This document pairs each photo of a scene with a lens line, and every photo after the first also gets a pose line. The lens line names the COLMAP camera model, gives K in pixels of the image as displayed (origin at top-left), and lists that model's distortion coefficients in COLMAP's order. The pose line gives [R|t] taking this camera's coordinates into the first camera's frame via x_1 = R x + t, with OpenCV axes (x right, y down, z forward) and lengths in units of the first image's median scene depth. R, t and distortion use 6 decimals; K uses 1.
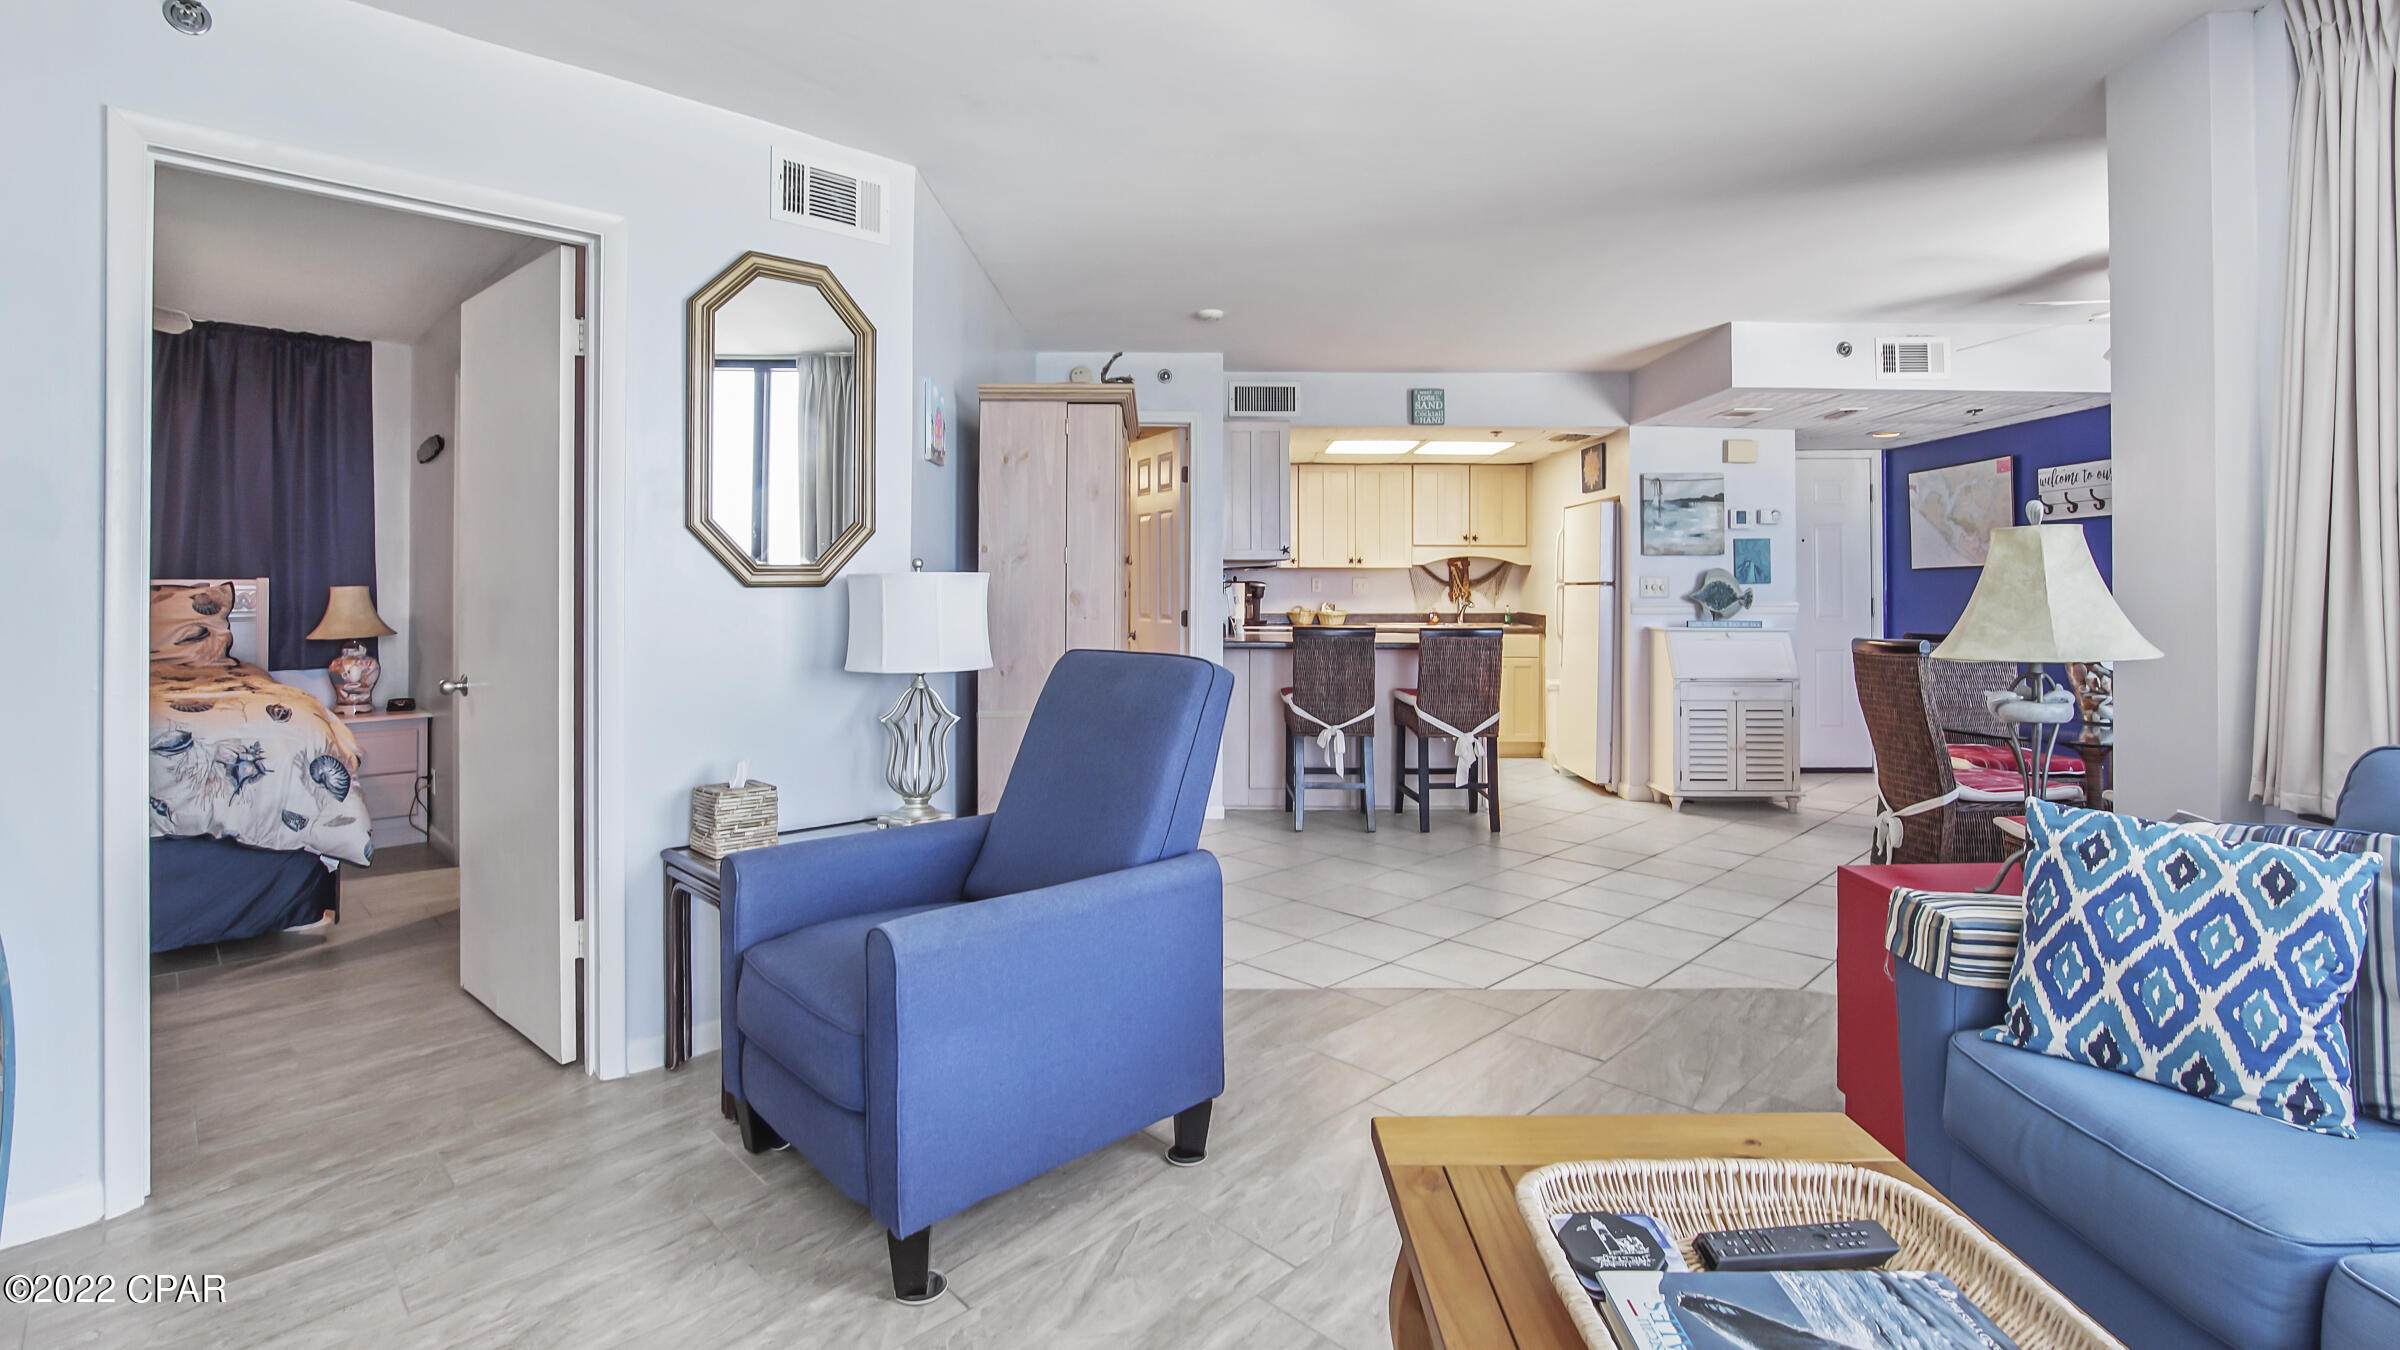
lens RADIAL K [[1120.3, 0, 1201.3], [0, 1120.3, 578.9], [0, 0, 1]] dist [-0.028829, 0.006227]
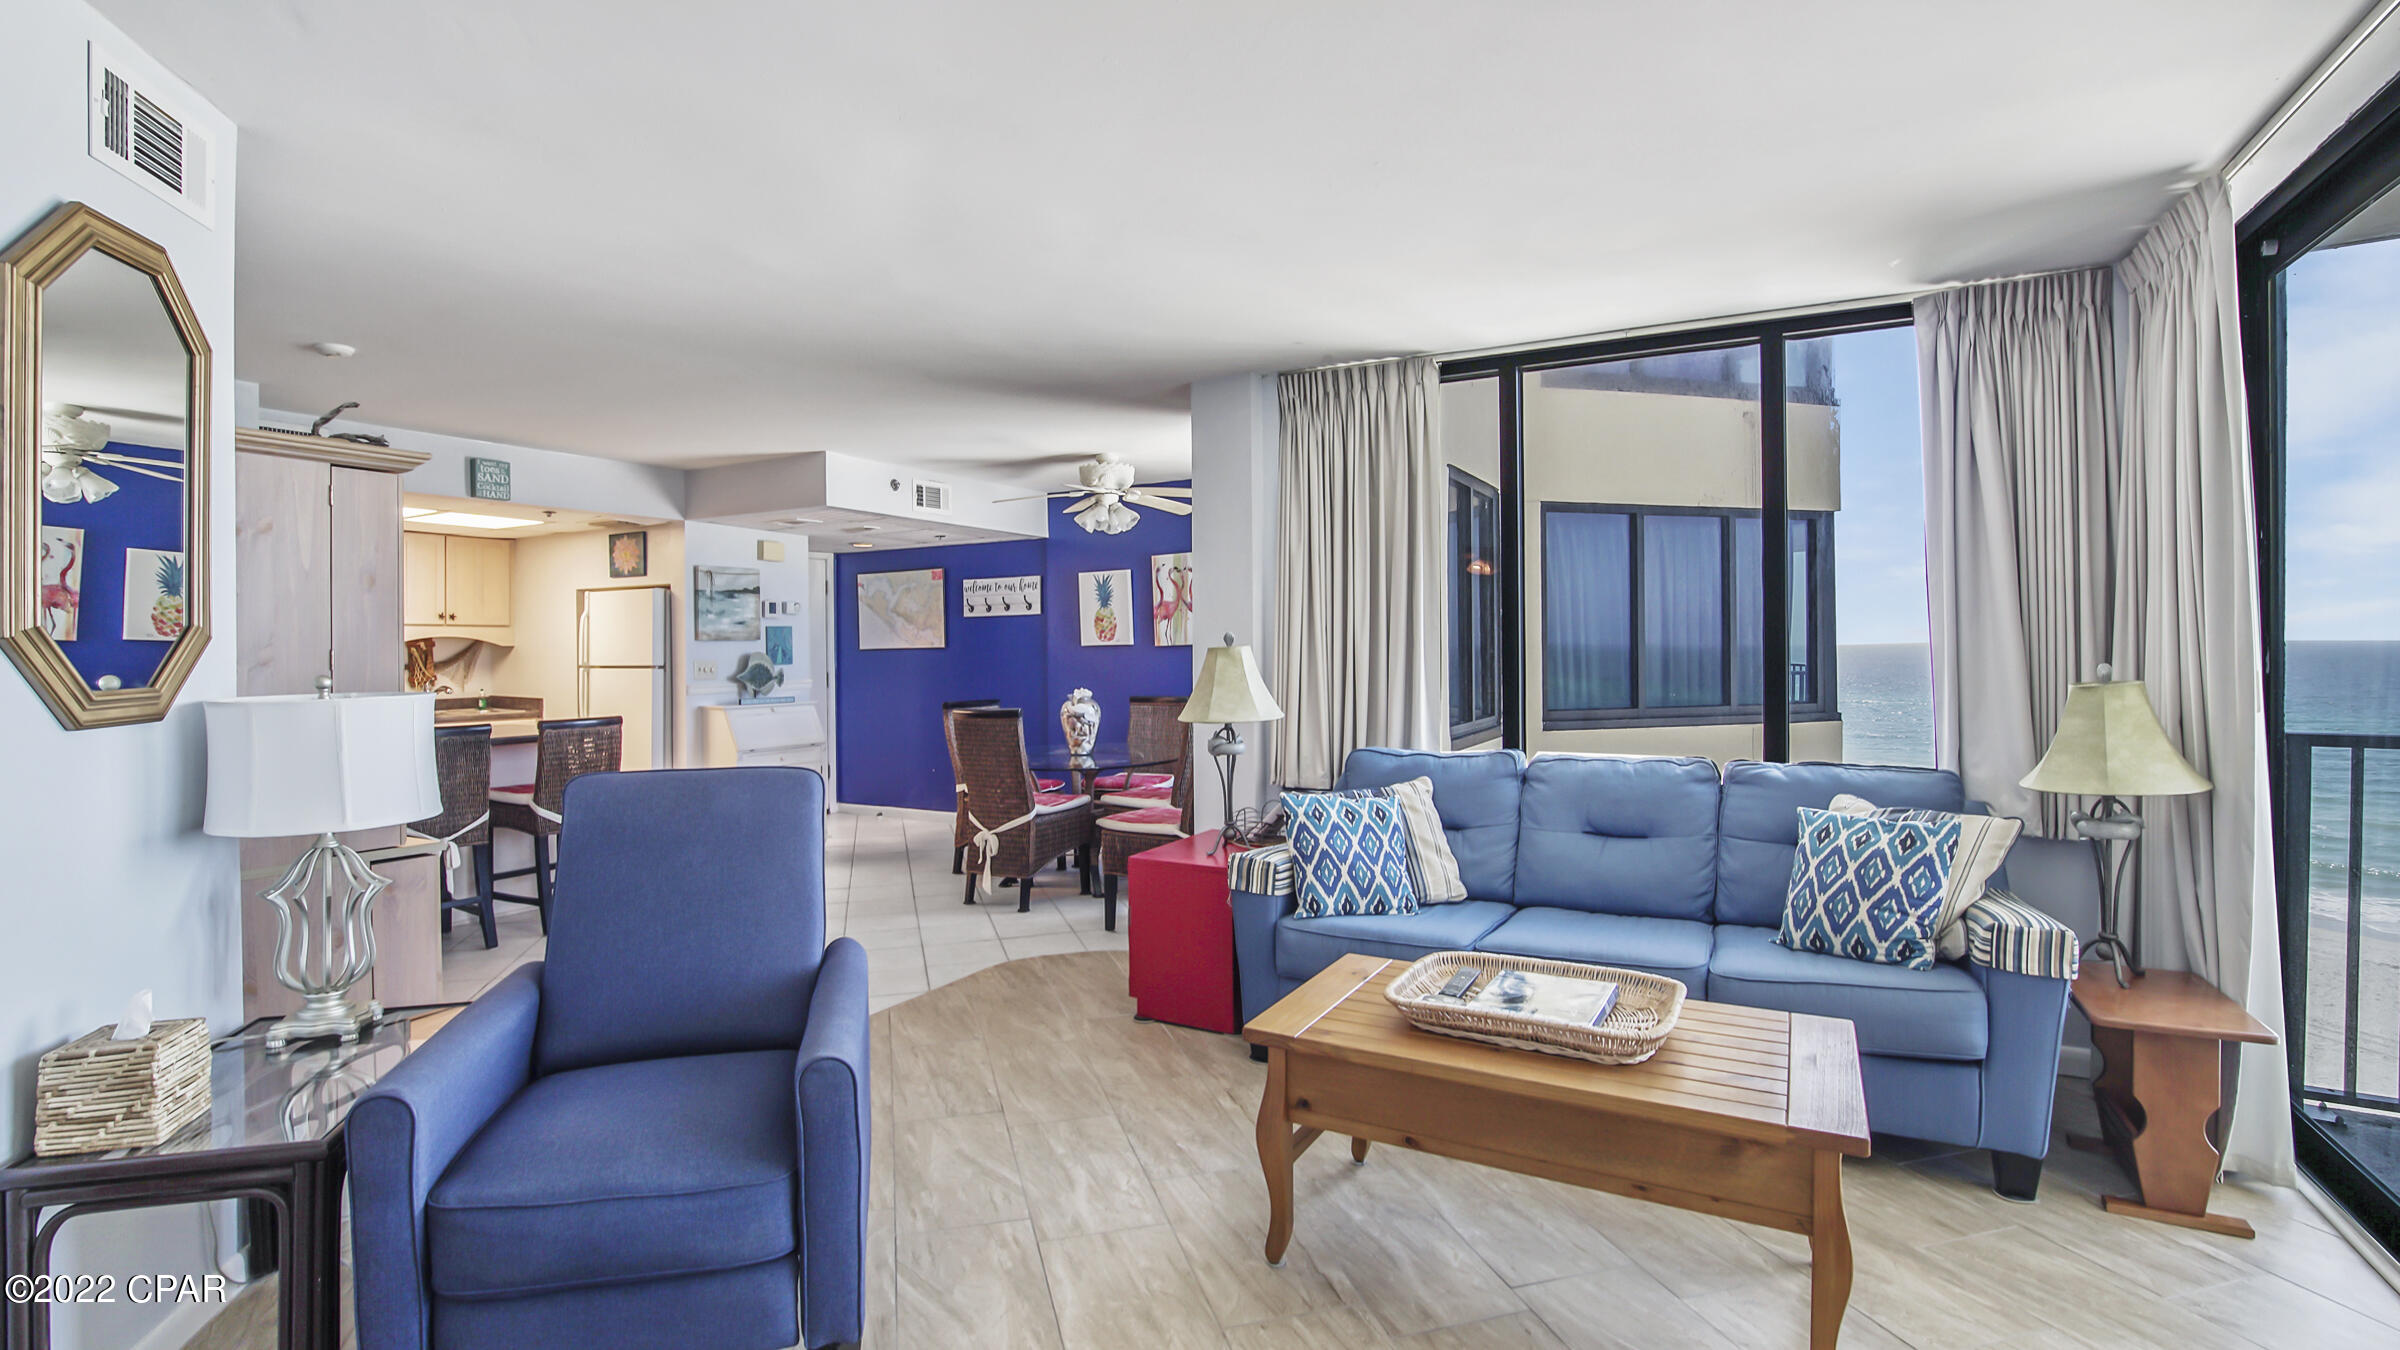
lens RADIAL K [[1075.9, 0, 1198.2], [0, 1075.9, 659.1], [0, 0, 1]] dist [-0.026037, 0.001120]
pose [[0.486912, -0.015824, 0.873308, -0.277825], [0.002958, 0.999860, 0.016468, -0.018877], [-0.873446, -0.005435, 0.486891, 0.065326]]
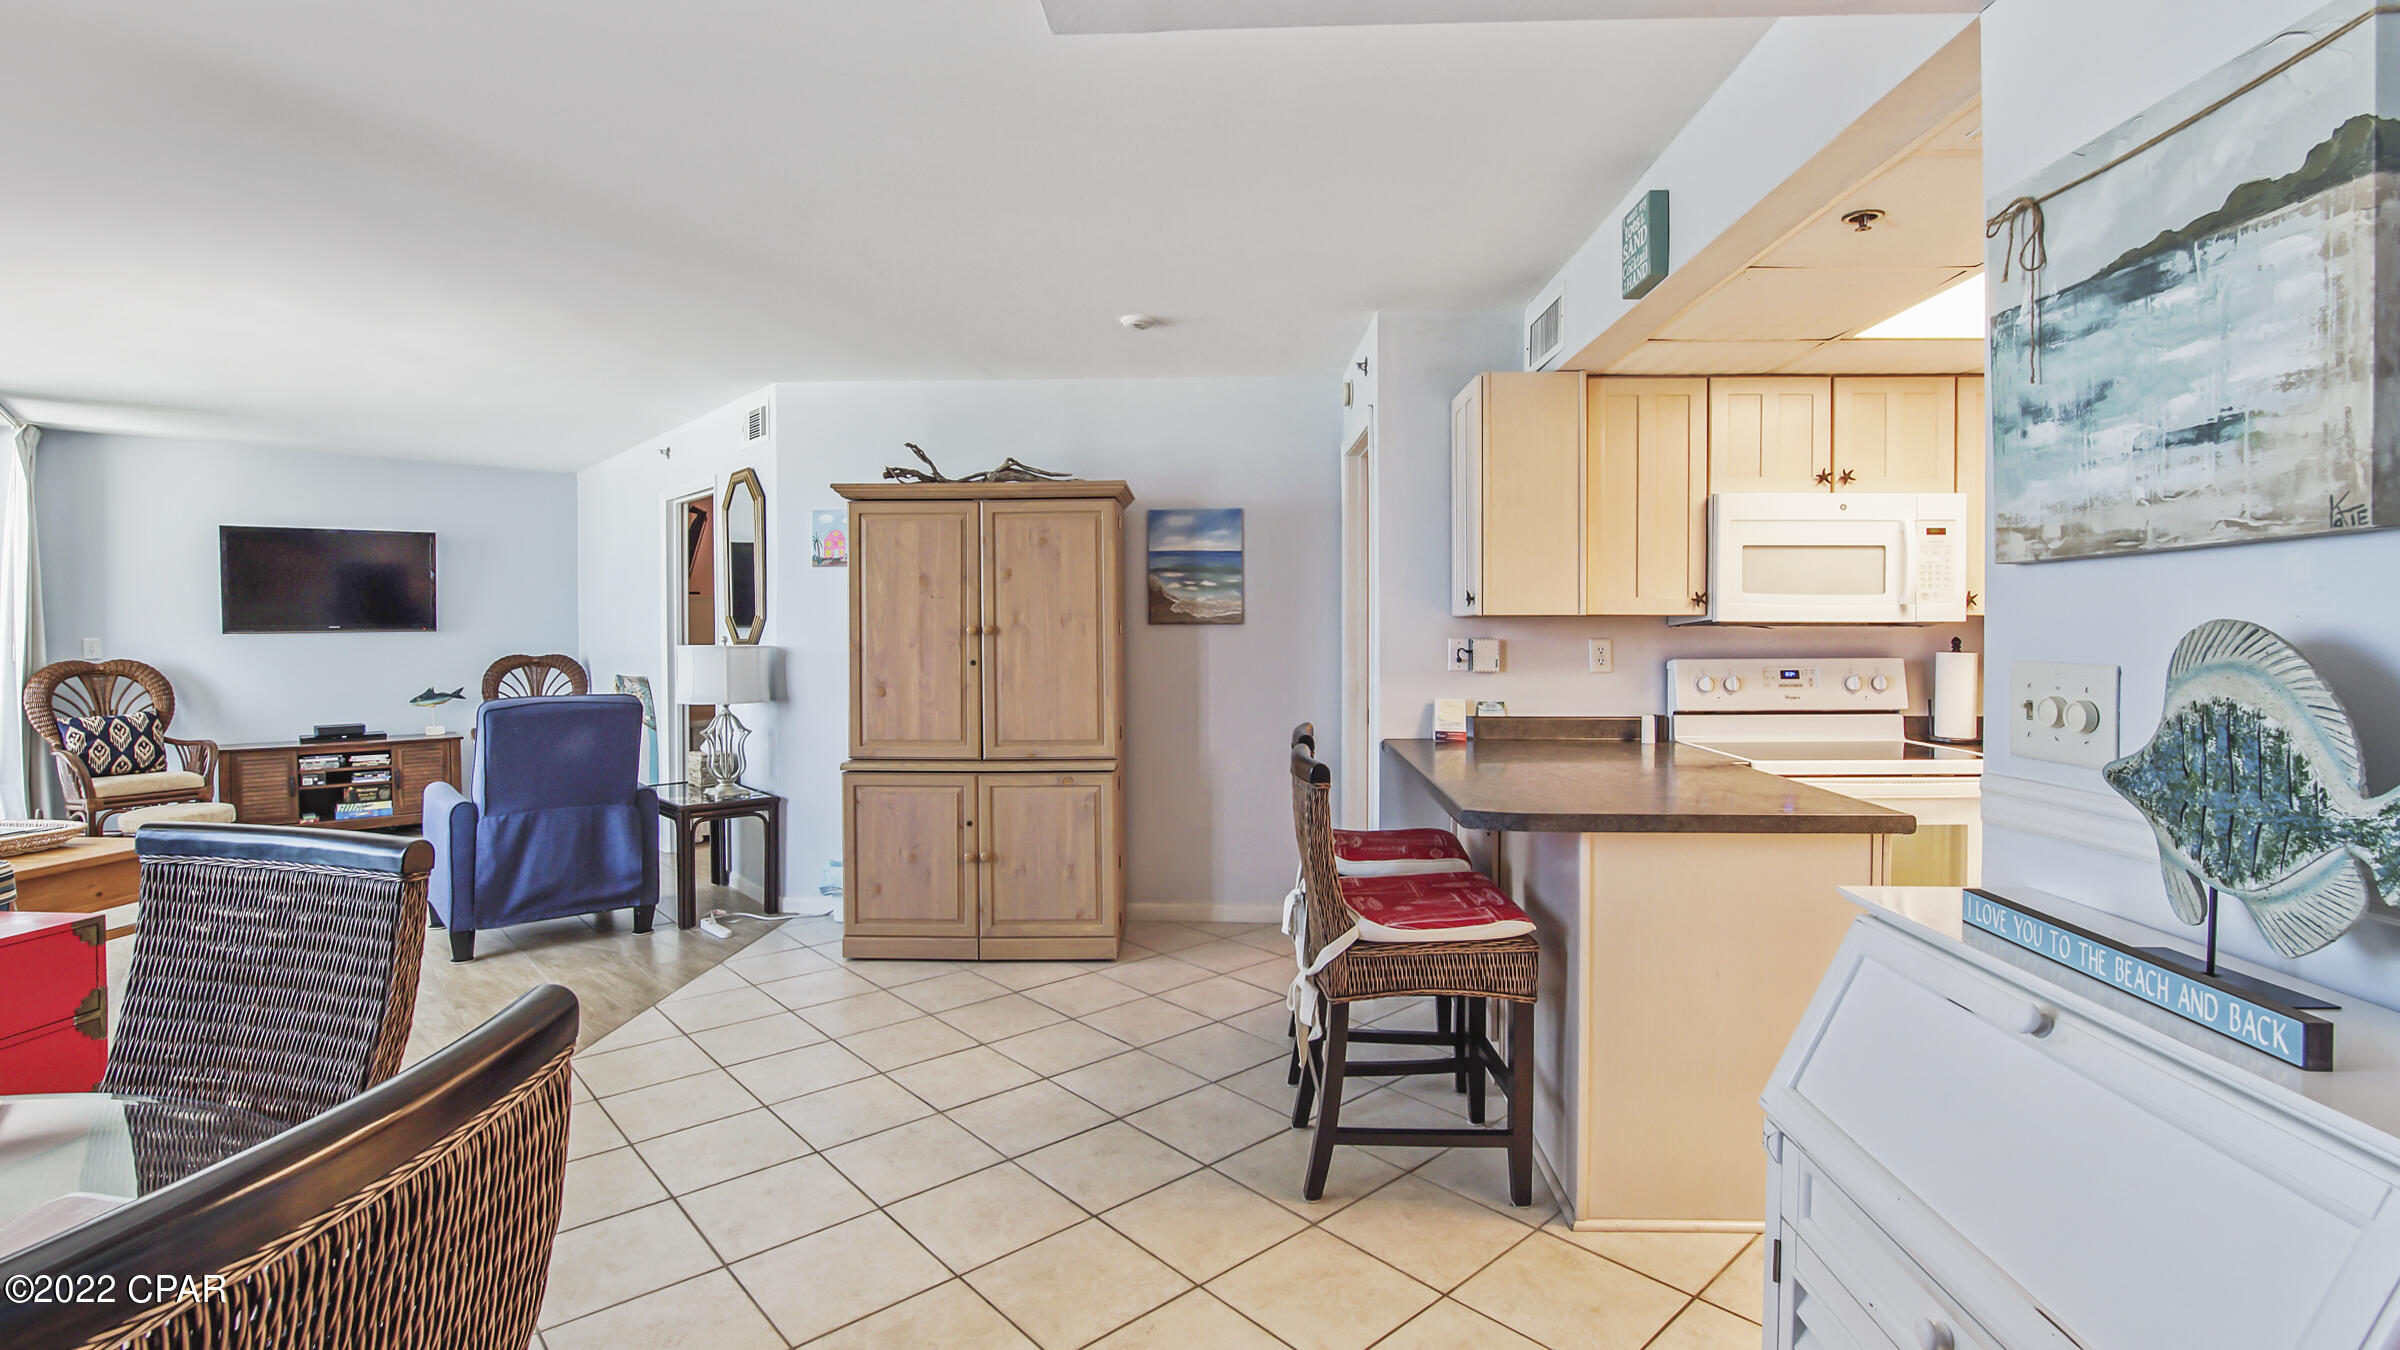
lens RADIAL K [[1075.0, 0, 1162.3], [0, 1075.0, 644.2], [0, 0, 1]] dist [-0.020481, 0.001087]
pose [[-0.072857, 0.012477, -0.997264, 0.620435], [0.007576, 0.999900, 0.011956, -0.009422], [0.997314, -0.006684, -0.072944, 0.849895]]
